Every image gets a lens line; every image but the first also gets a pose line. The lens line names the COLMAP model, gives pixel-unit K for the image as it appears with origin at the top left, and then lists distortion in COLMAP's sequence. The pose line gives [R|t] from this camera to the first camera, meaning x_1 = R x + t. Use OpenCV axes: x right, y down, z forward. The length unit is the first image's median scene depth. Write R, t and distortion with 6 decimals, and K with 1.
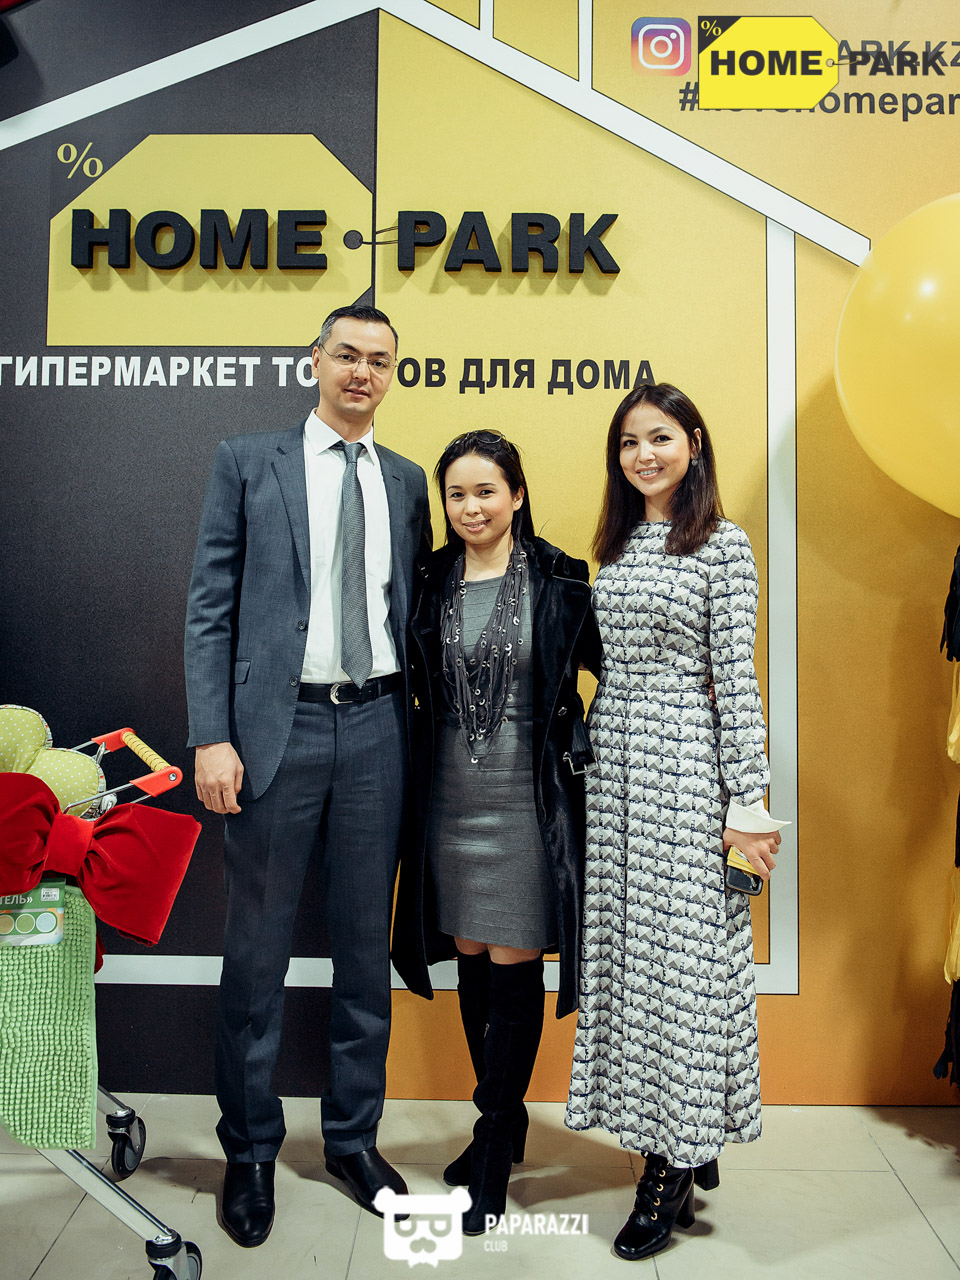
lens RADIAL K [[1148.8, 0, 477.4], [0, 1148.8, 530.5], [0, 0, 1]] dist [-0.016980, -0.034297]
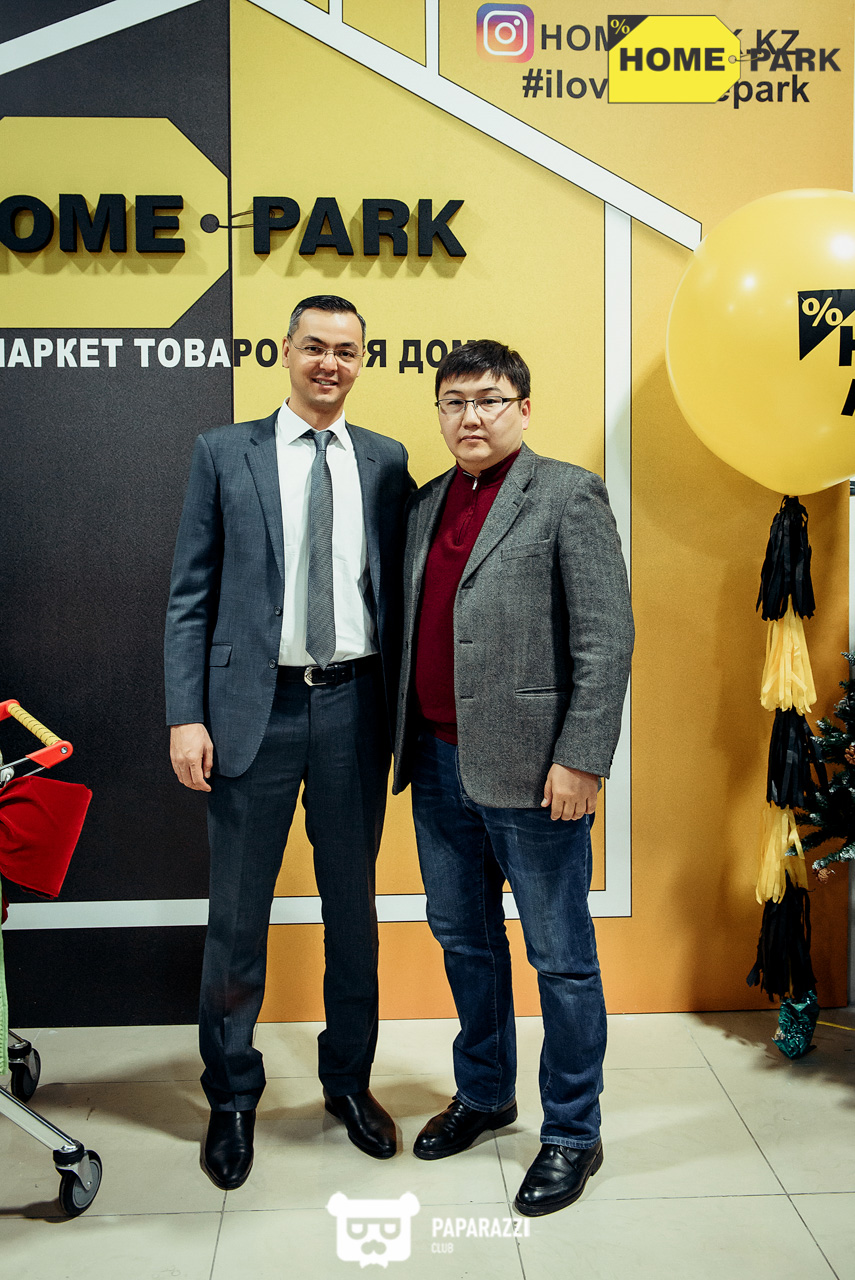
lens RADIAL K [[1227.9, 0, 432.1], [0, 1227.9, 543.1], [0, 0, 1]] dist [-0.016111, 0.000000]
pose [[0.997223, -0.015501, 0.072846, 0.006649], [0.009185, 0.996231, 0.086249, -0.059900], [-0.073908, -0.085341, 0.993607, -0.138735]]
